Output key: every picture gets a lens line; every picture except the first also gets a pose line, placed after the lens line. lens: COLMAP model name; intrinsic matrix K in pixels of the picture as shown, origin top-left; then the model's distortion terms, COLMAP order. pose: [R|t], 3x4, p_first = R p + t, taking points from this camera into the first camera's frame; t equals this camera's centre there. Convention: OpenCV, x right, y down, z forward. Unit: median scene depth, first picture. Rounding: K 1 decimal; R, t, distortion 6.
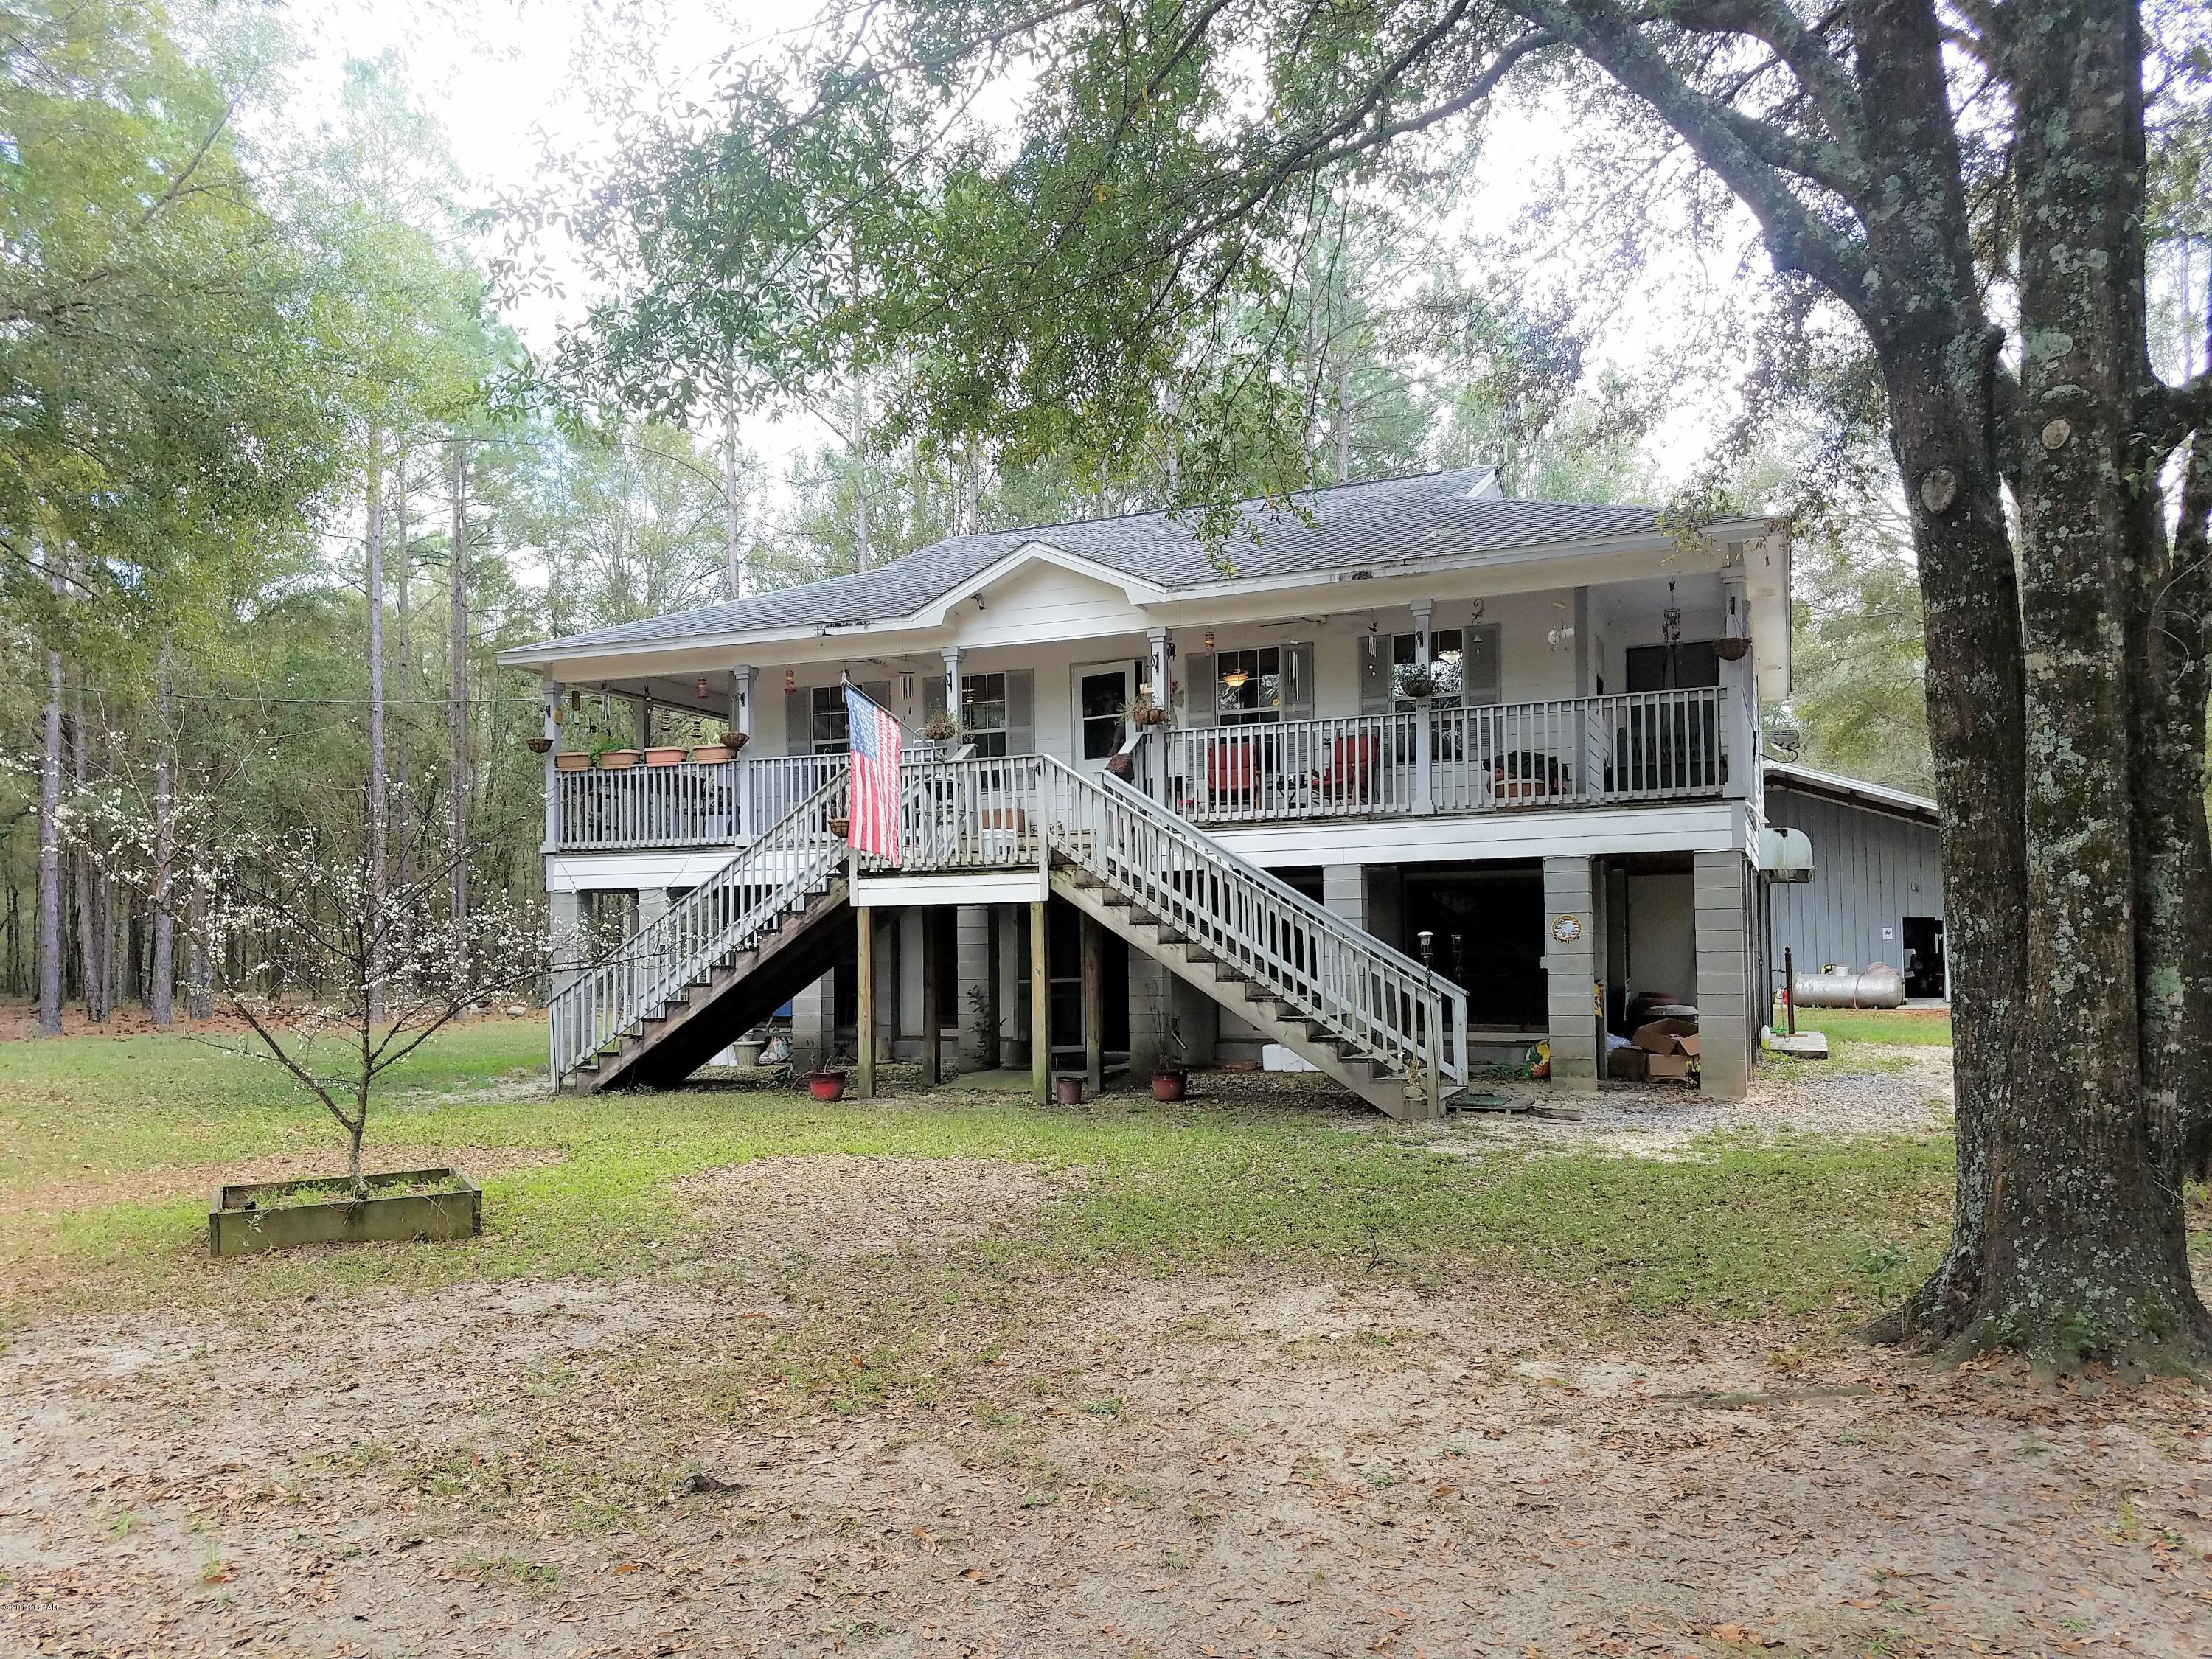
lens RADIAL K [[1708.4, 0, 1106.0], [0, 1708.4, 829.5], [0, 0, 1]] dist [0.089933, -0.069524]
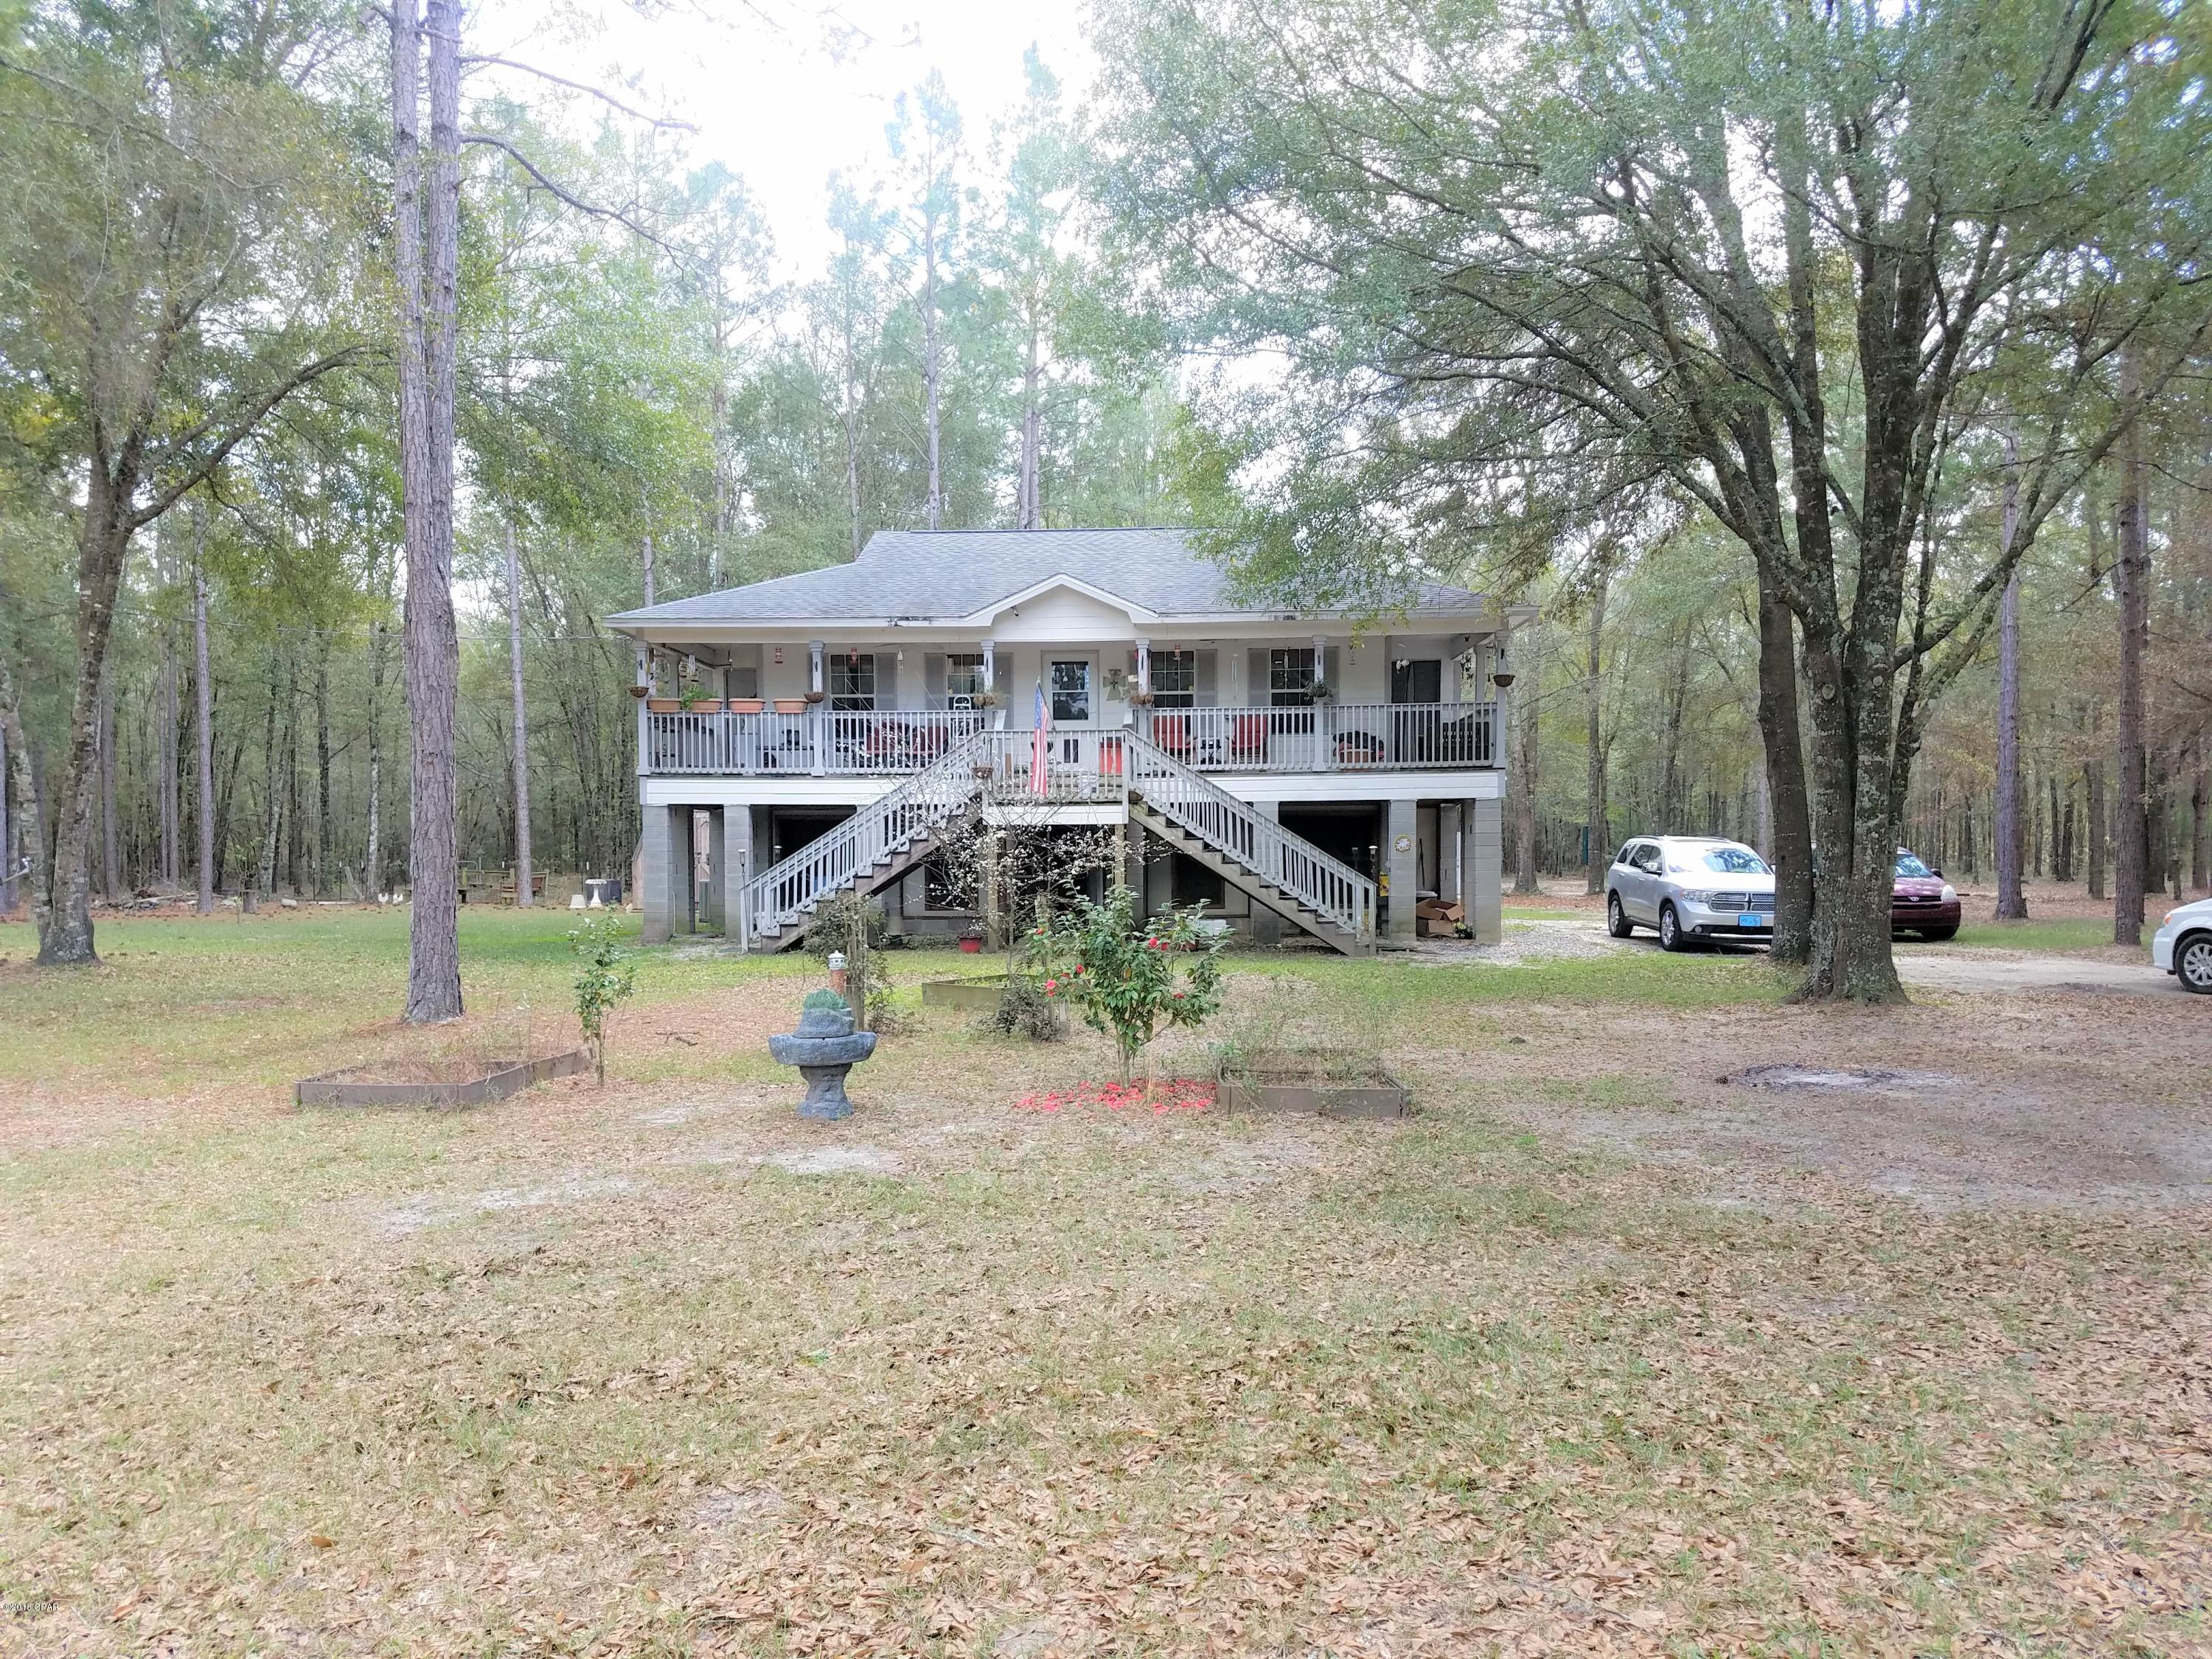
lens RADIAL K [[1761.2, 0, 1106.0], [0, 1761.2, 829.5], [0, 0, 1]] dist [0.063229, -0.086957]
pose [[0.925868, 0.013087, 0.377621, -0.631065], [-0.034467, 0.998159, 0.049916, -0.030482], [-0.376273, -0.059231, 0.924614, -0.452273]]
